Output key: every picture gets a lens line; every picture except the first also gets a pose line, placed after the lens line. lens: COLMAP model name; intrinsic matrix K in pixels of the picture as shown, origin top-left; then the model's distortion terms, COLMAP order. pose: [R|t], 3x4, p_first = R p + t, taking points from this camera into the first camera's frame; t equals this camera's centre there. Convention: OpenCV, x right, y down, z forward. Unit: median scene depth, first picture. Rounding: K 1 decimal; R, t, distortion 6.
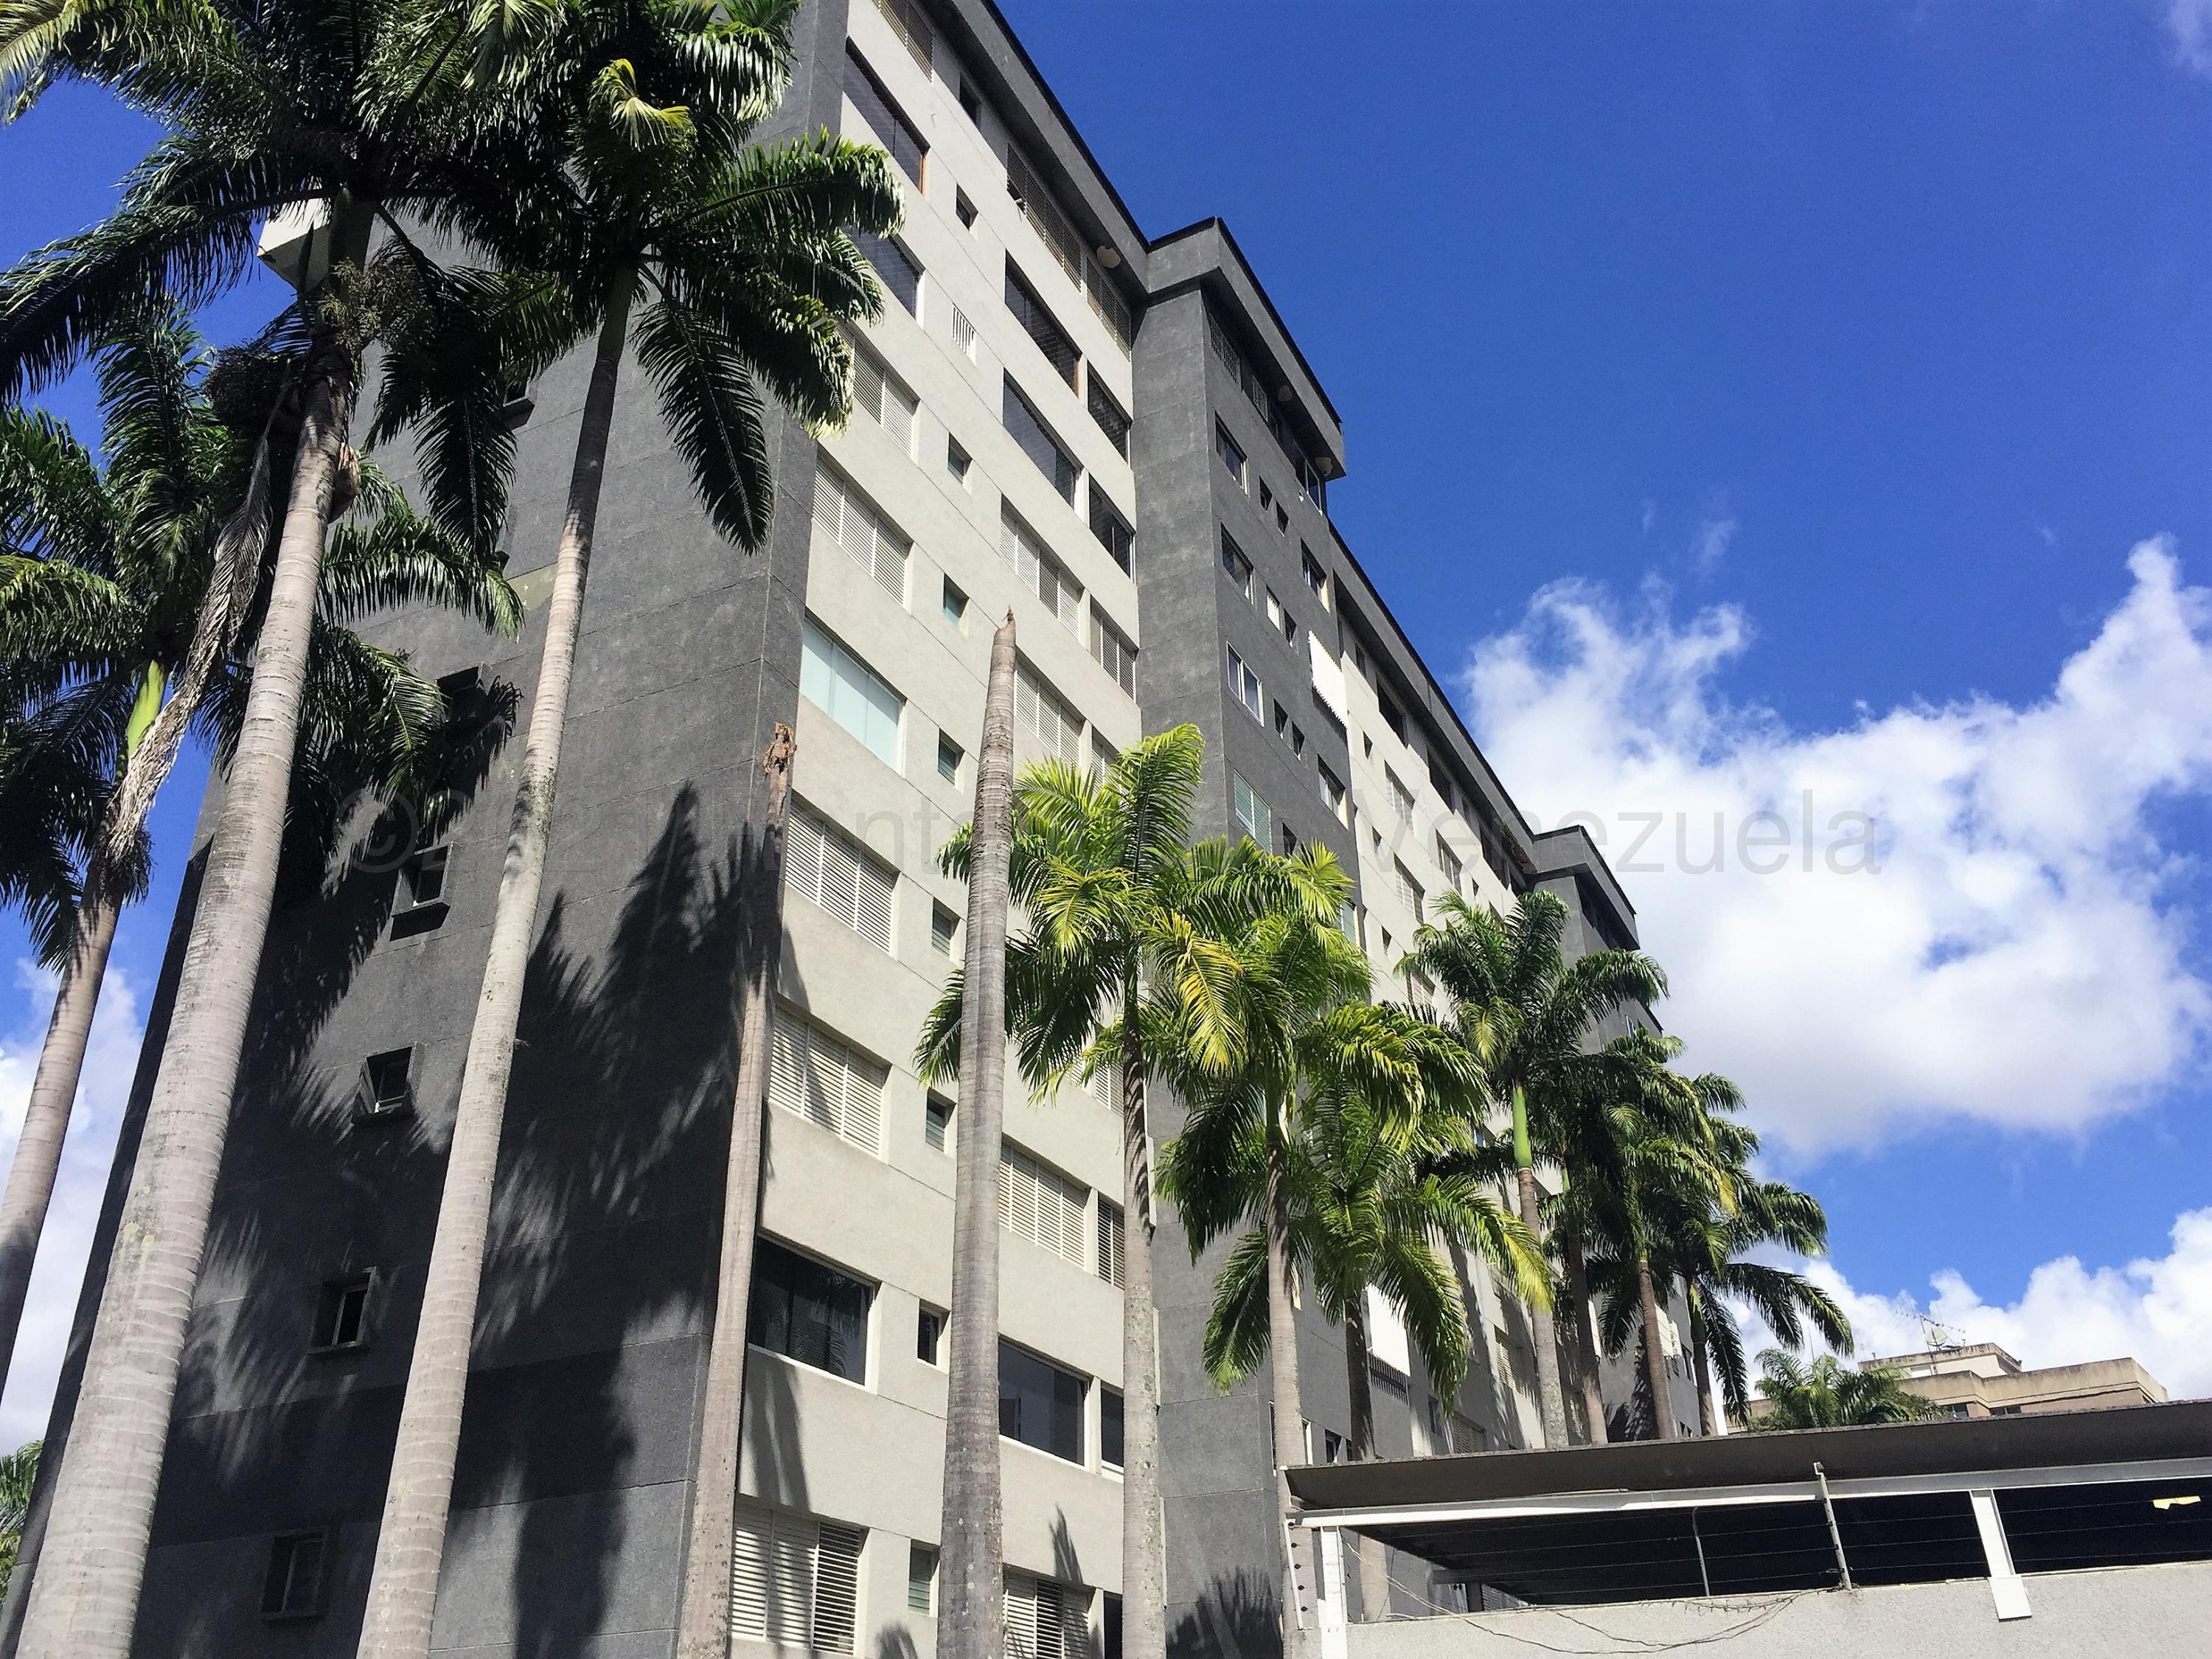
lens RADIAL K [[1860.9, 0, 1102.8], [0, 1860.9, 831.4], [0, 0, 1]] dist [0.066507, -0.086895]
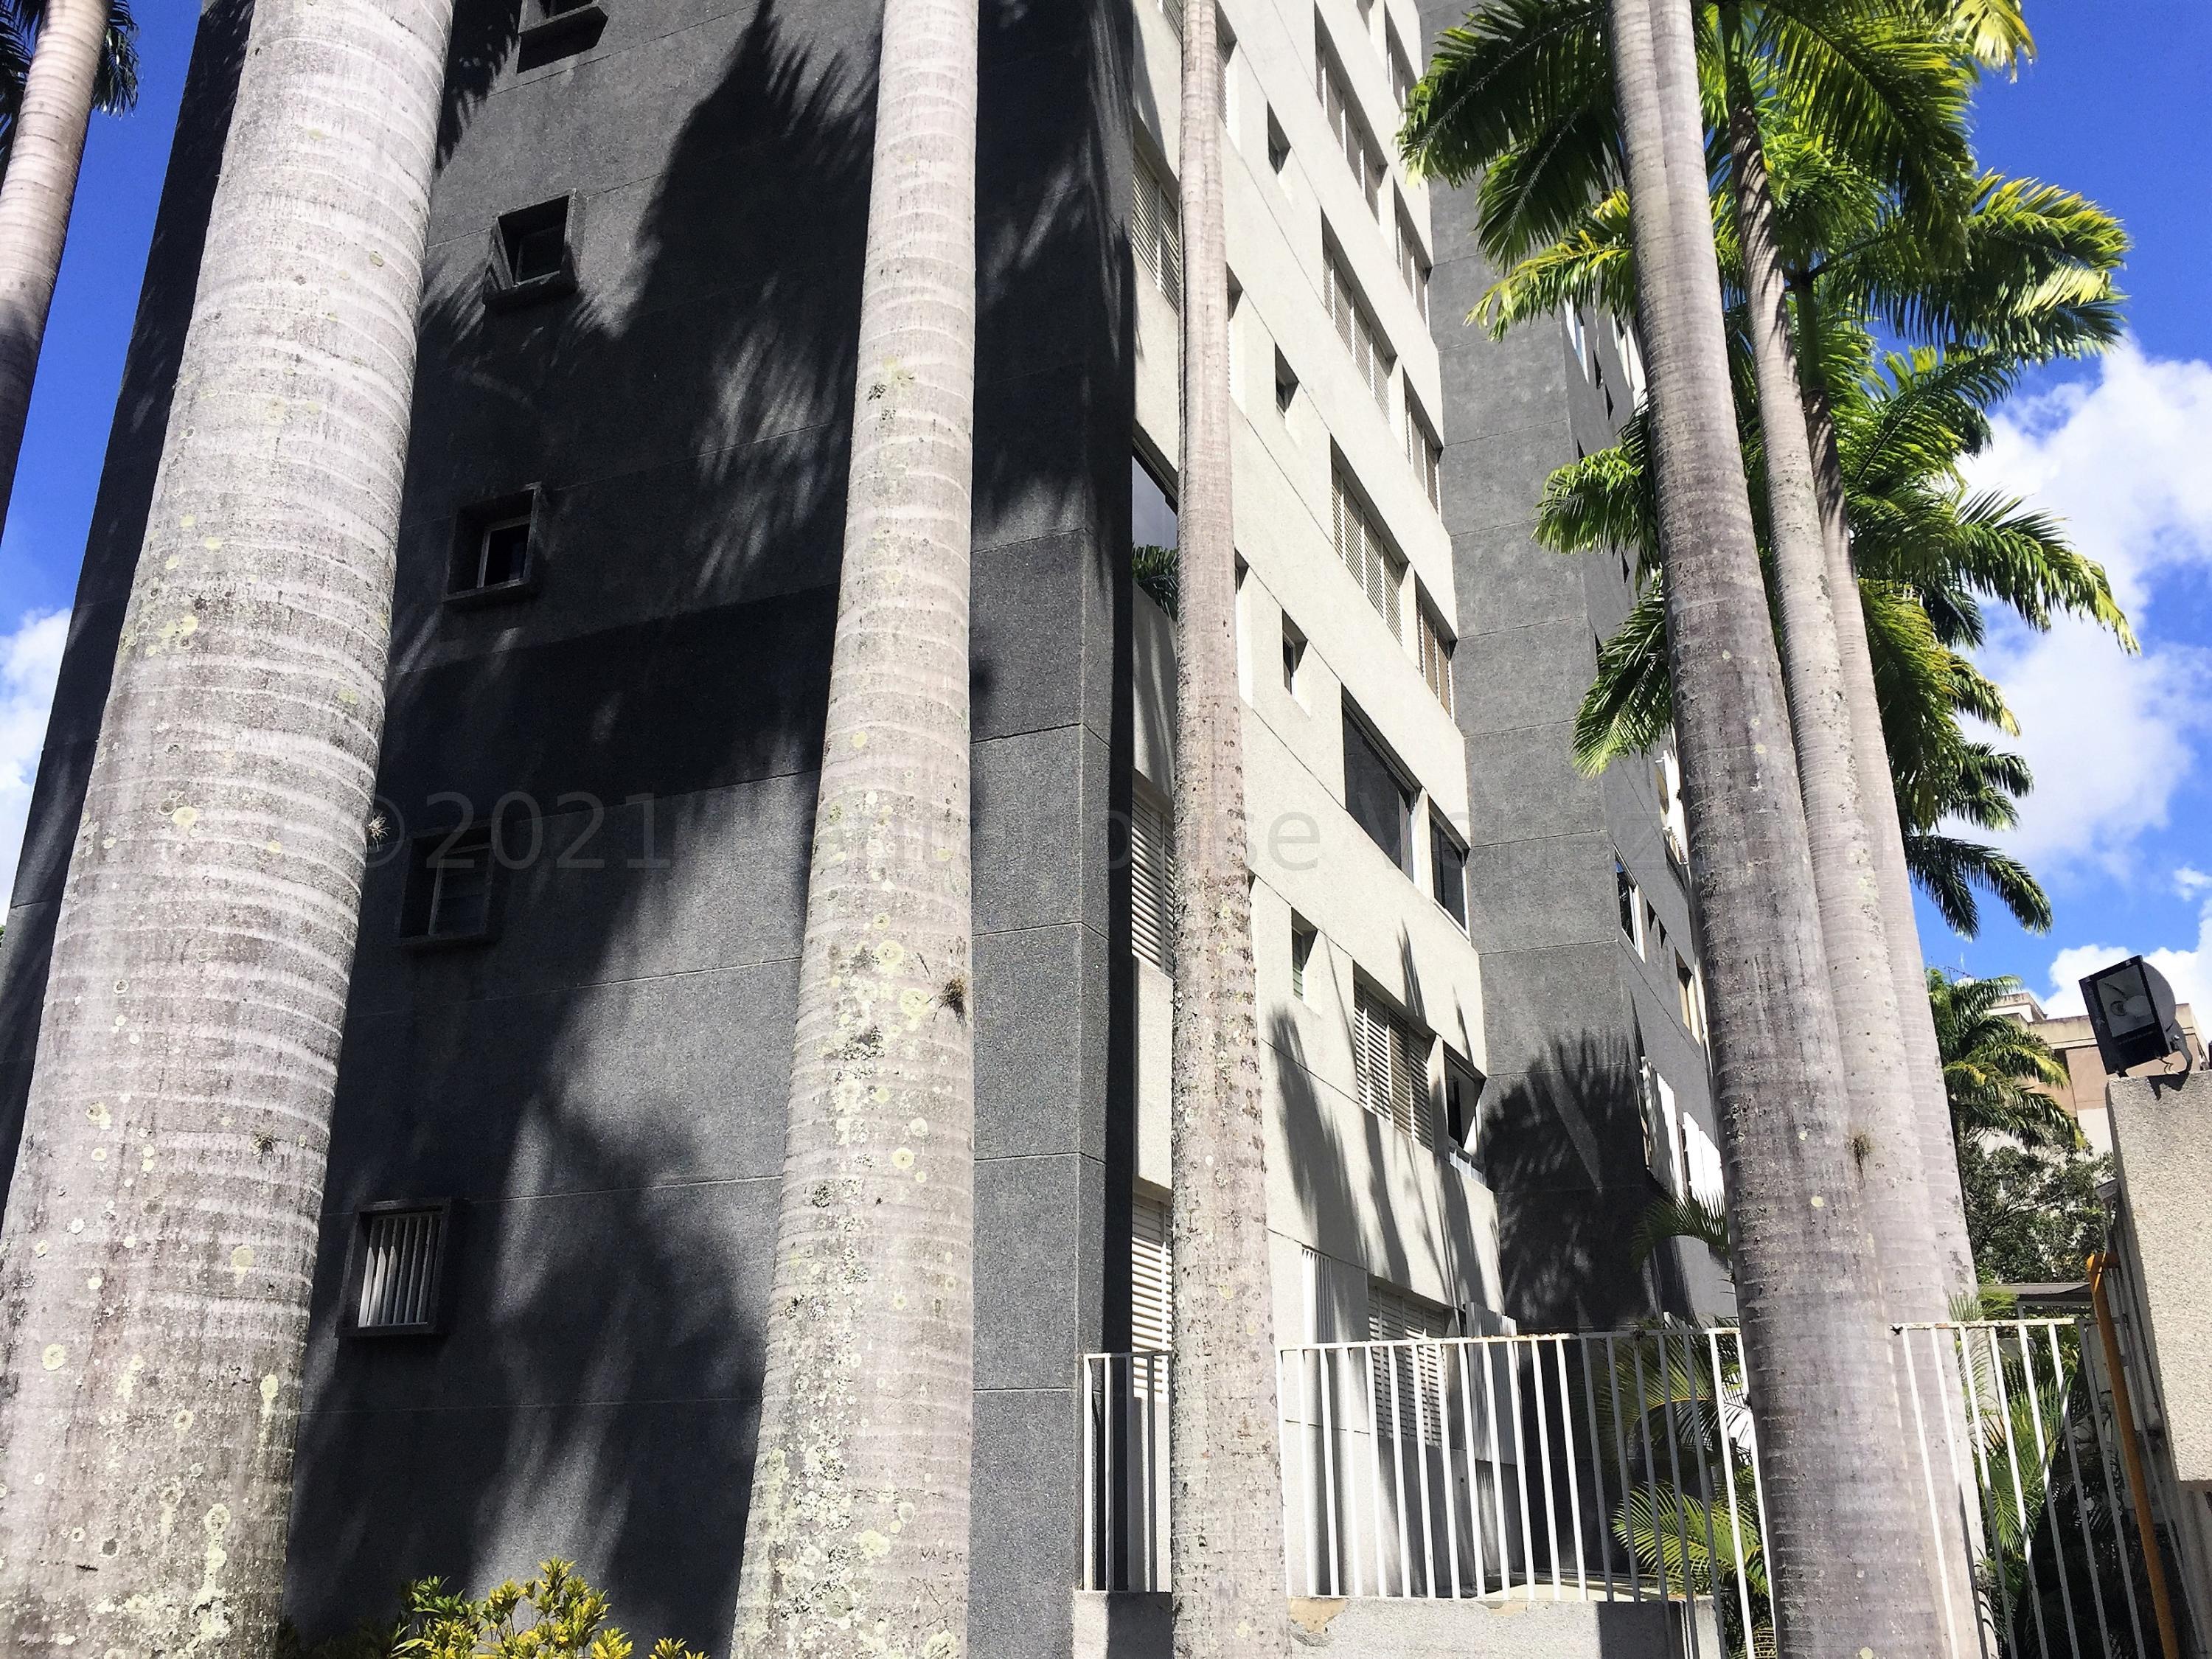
lens RADIAL K [[1860.9, 0, 1116.2], [0, 1860.9, 824.1], [0, 0, 1]] dist [0.066507, -0.086895]
pose [[0.998275, 0.037338, 0.045311, -0.205394], [-0.043959, 0.986894, 0.155269, 0.240308], [-0.038920, -0.156993, 0.986833, 0.303109]]
